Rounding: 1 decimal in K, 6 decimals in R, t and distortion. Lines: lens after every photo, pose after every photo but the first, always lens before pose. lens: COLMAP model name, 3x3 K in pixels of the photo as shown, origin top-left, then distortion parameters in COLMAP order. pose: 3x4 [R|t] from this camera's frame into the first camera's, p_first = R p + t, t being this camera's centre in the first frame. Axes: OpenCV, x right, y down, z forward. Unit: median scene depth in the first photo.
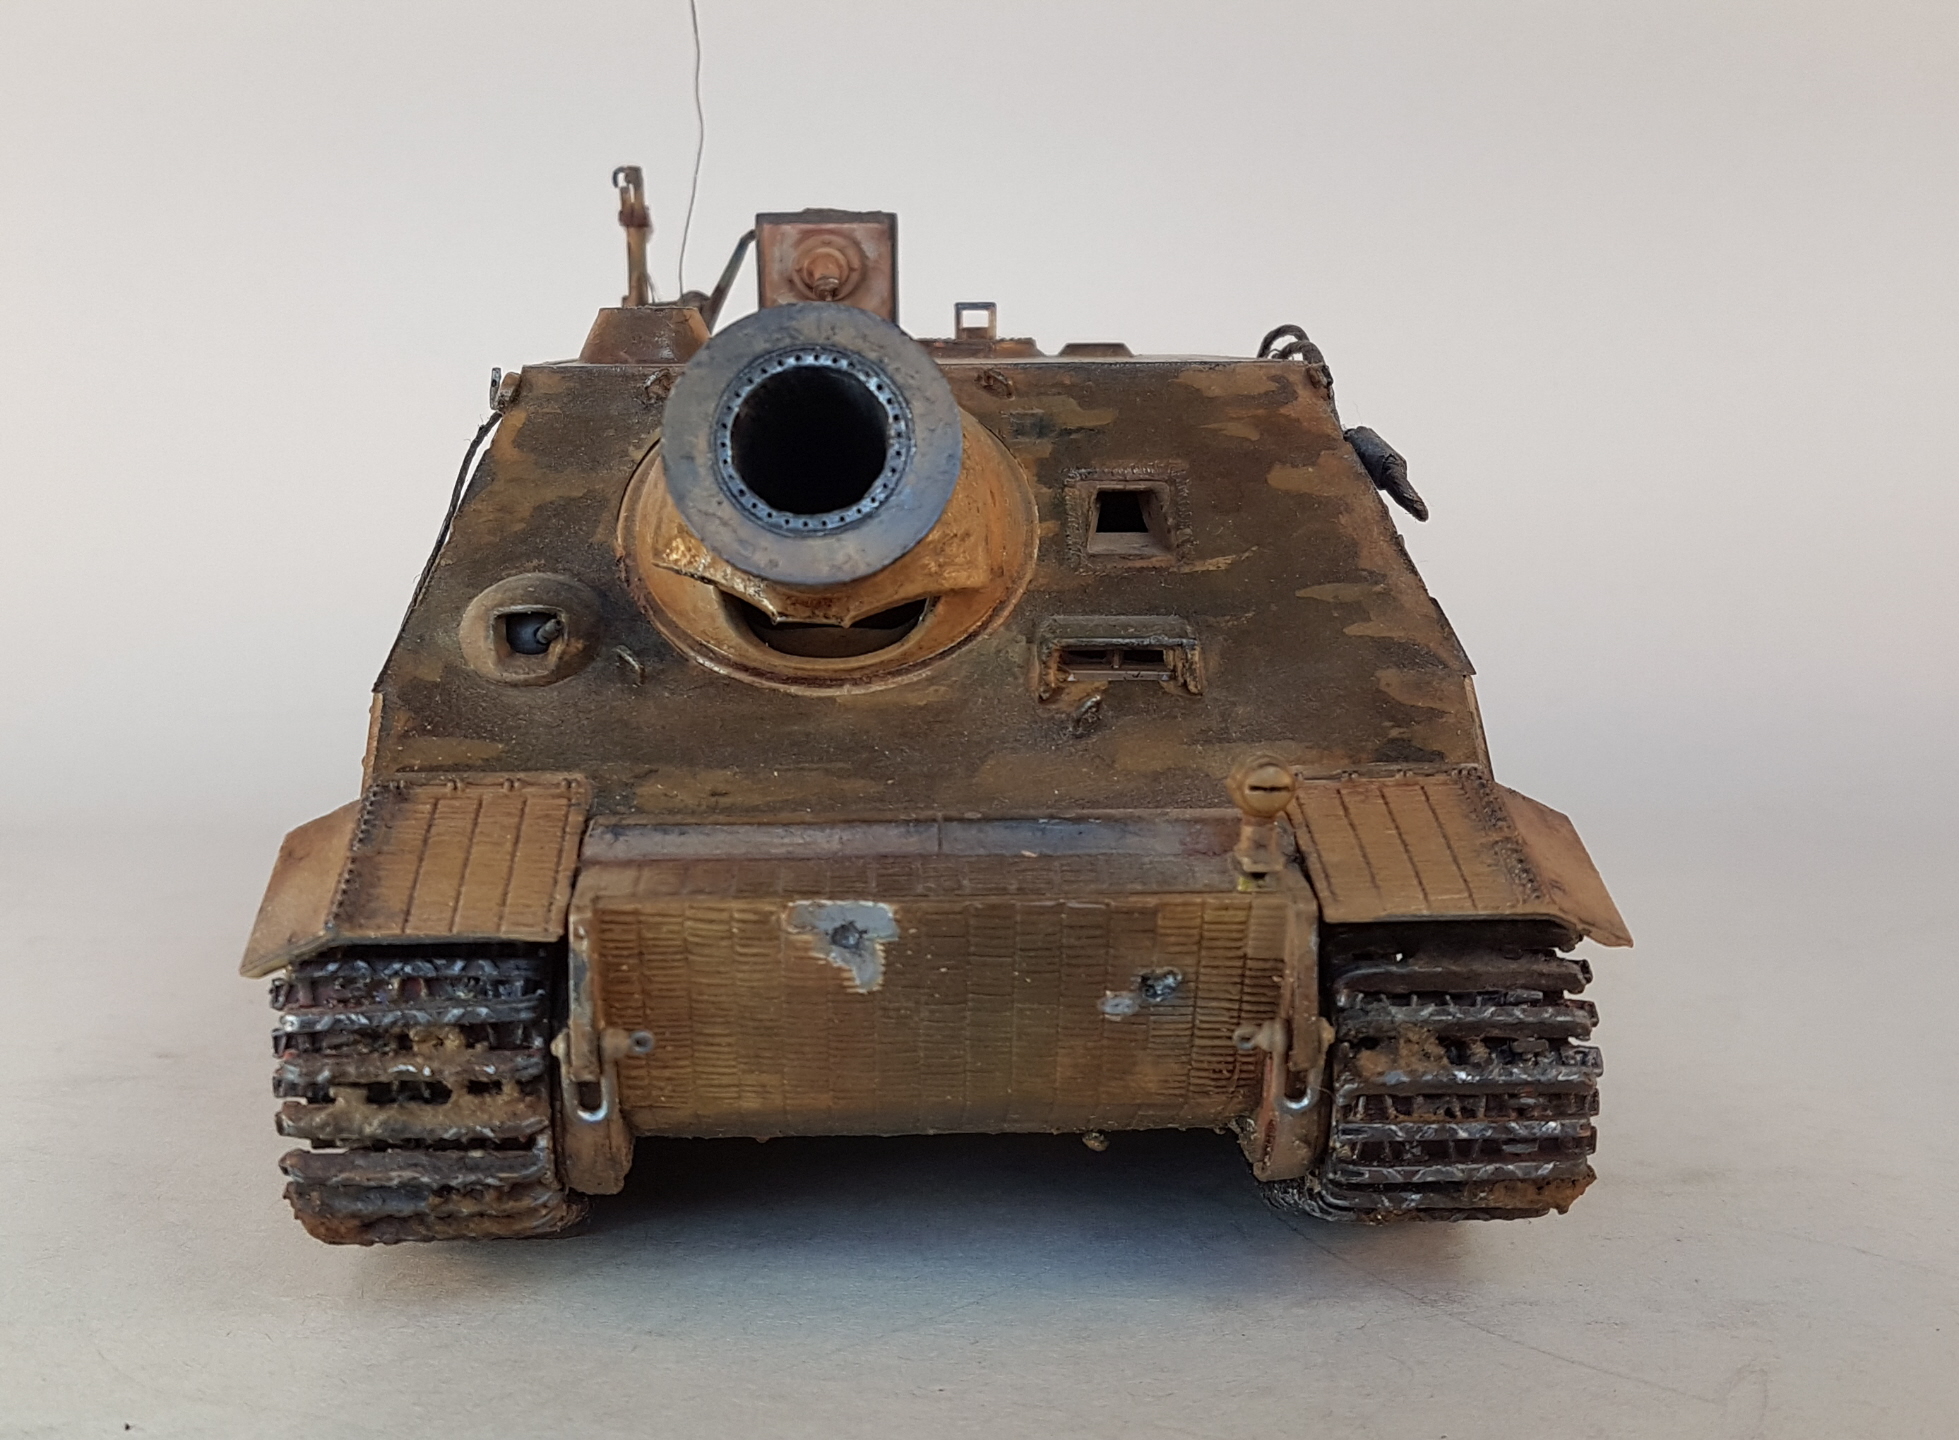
lens RADIAL K [[2300.2, 0, 979.5], [0, 2300.2, 720.0], [0, 0, 1]] dist [-0.005040, -0.002573]
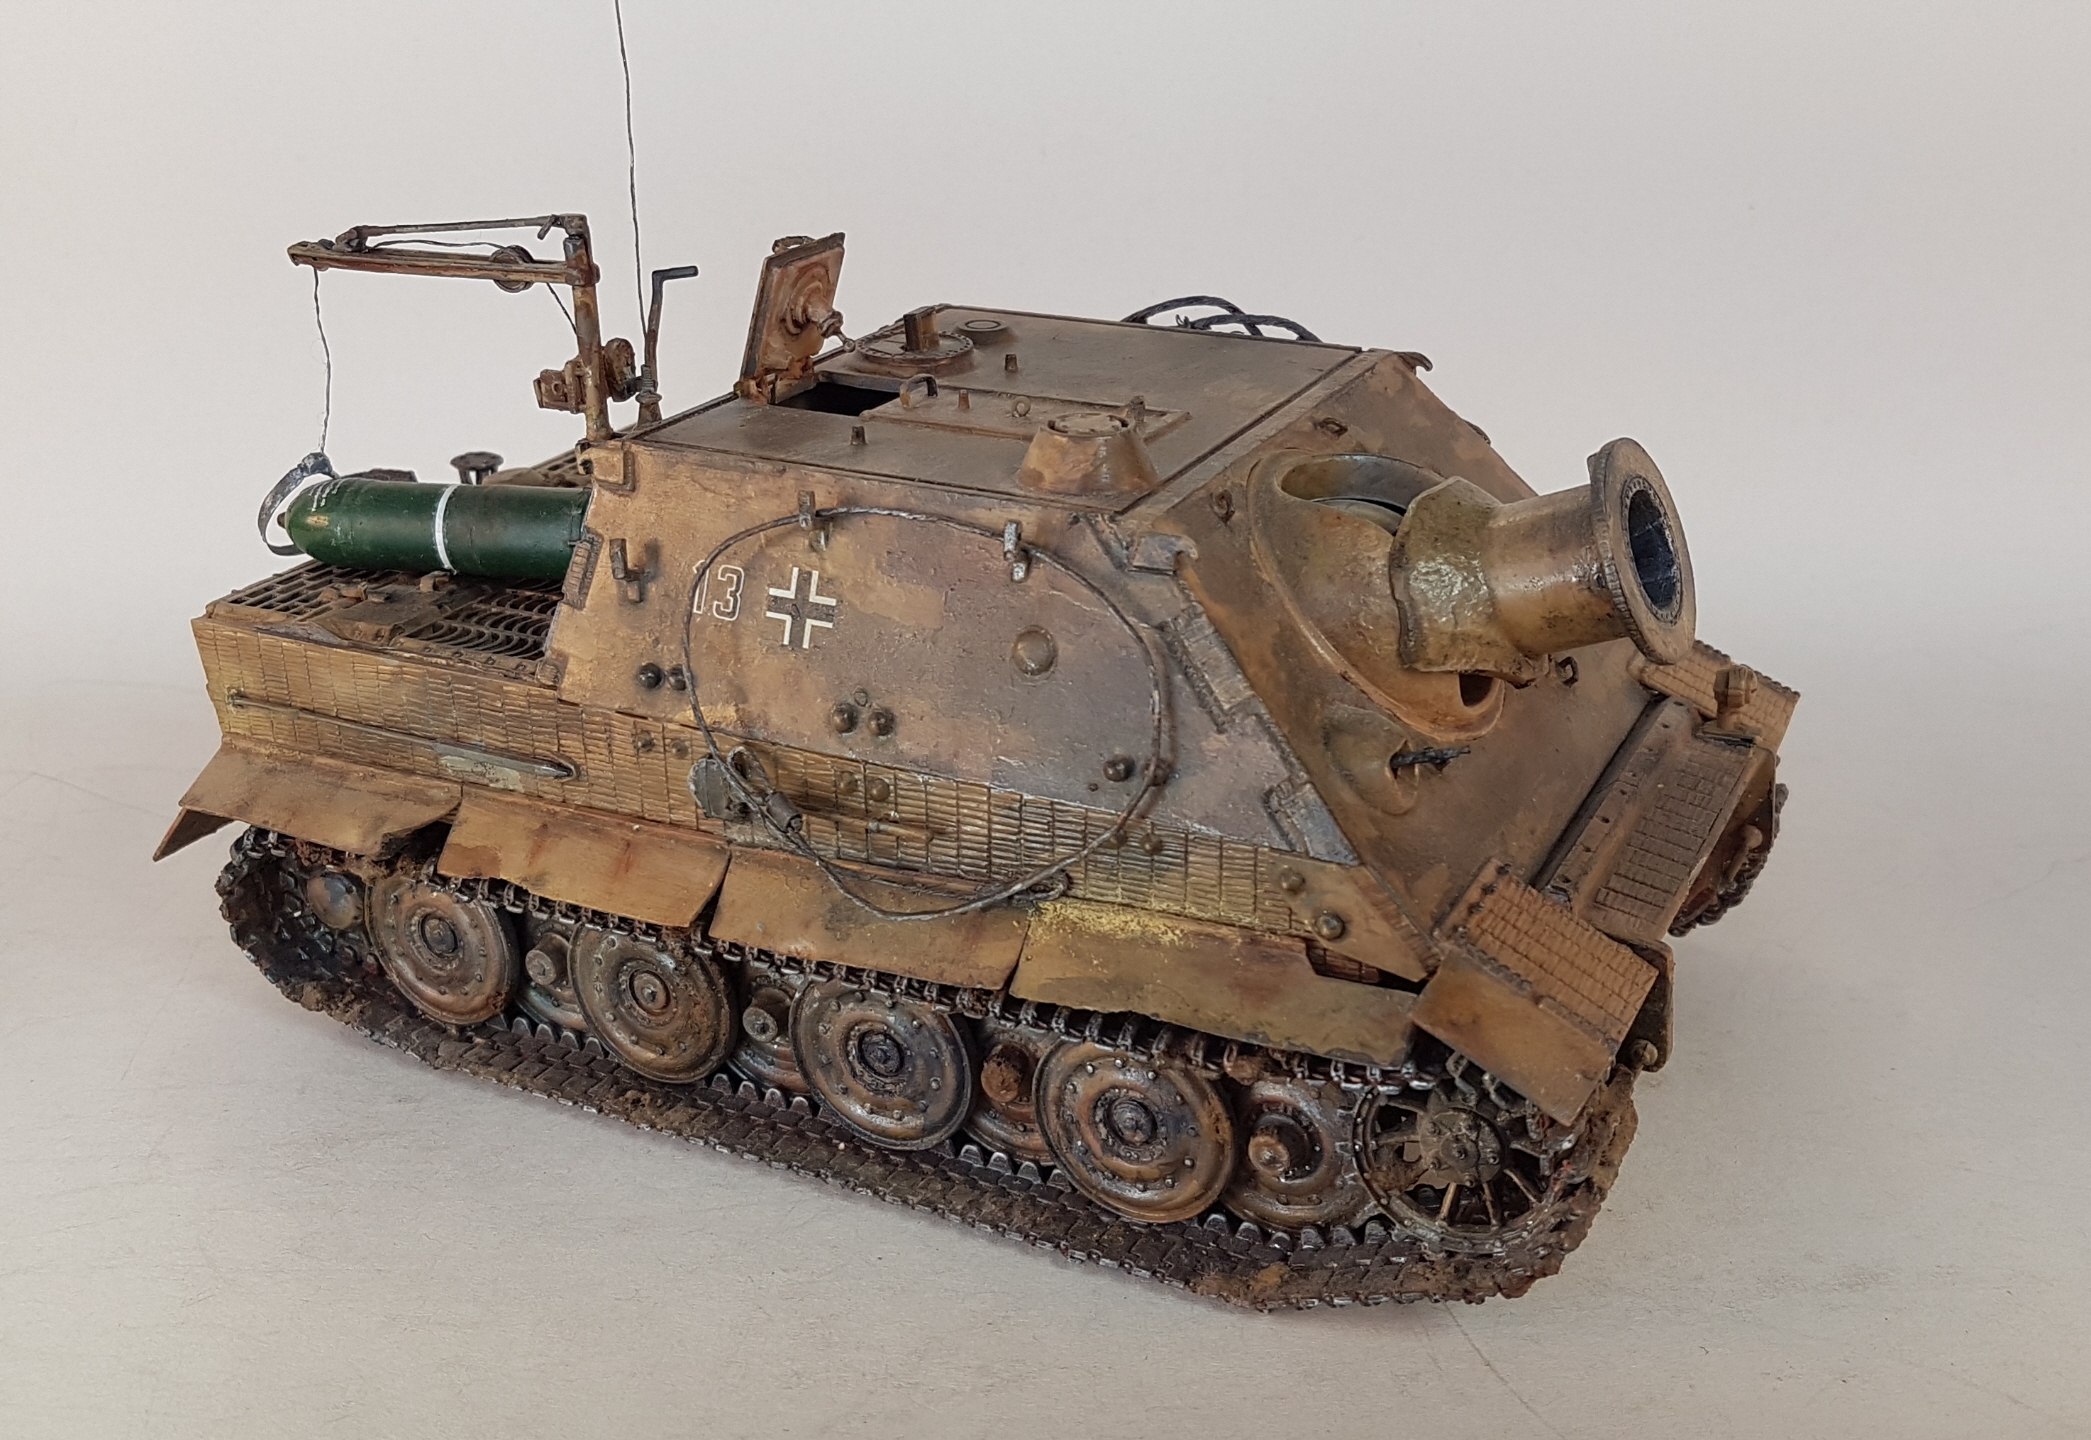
lens RADIAL K [[2277.9, 0, 1081.3], [0, 2277.9, 727.2], [0, 0, 1]] dist [-0.007034, -0.000047]
pose [[0.483229, -0.341797, 0.806018, -1.182815], [0.146862, 0.939244, 0.310245, -0.431054], [-0.863088, -0.031546, 0.504067, 0.571450]]
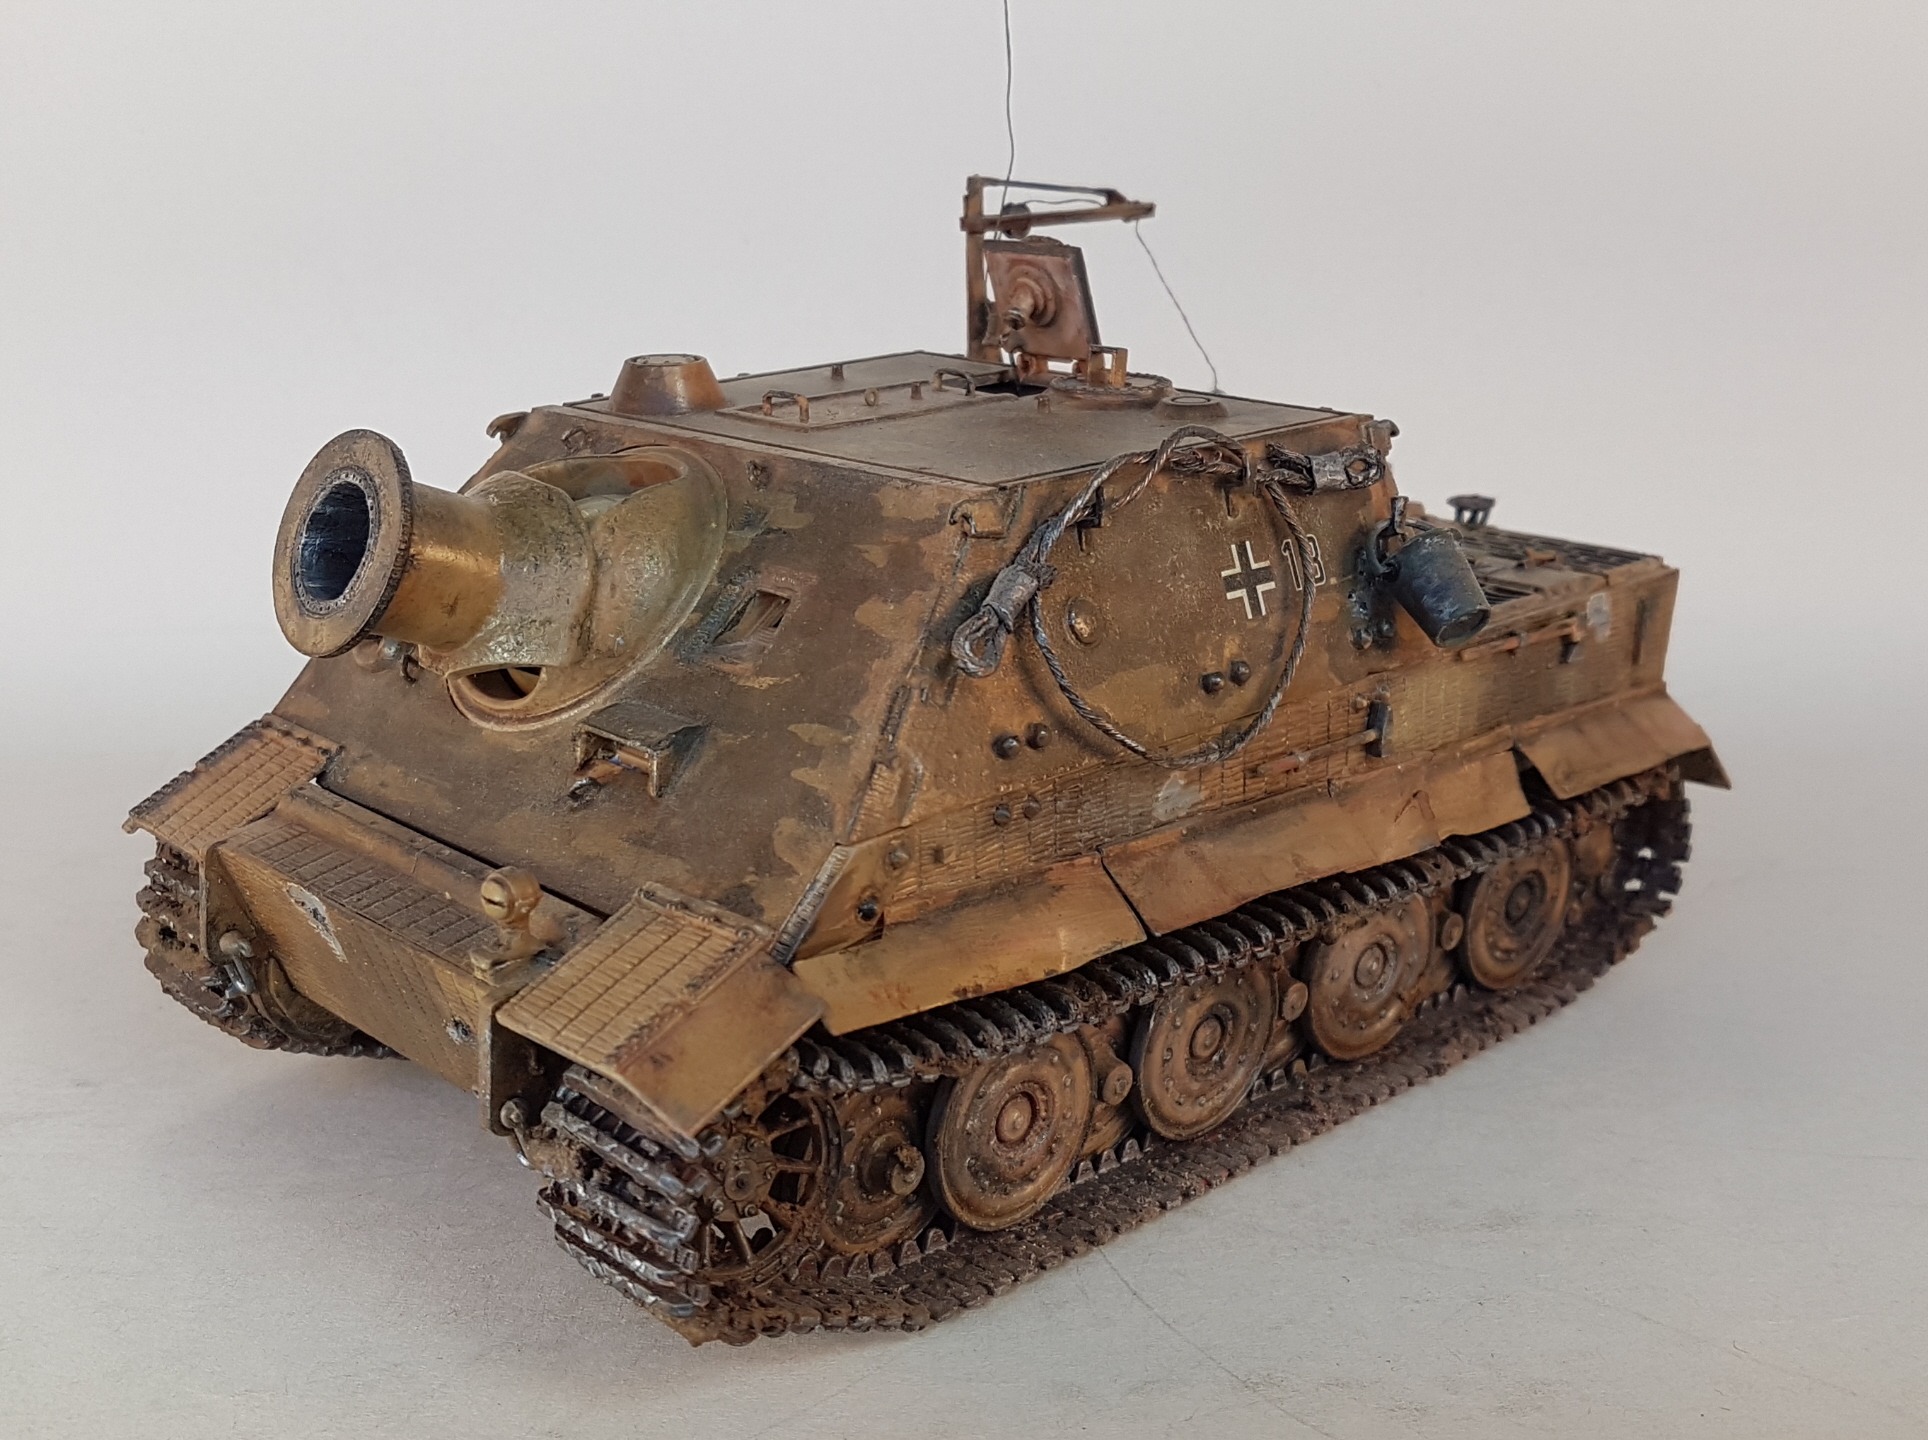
lens RADIAL K [[2343.7, 0, 889.0], [0, 2343.7, 746.1], [0, 0, 1]] dist [-0.012692, -0.013922]
pose [[0.632463, 0.228834, -0.740017, 1.021413], [-0.119569, 0.972757, 0.198612, -0.280820], [0.765306, -0.037132, 0.642594, 0.355166]]
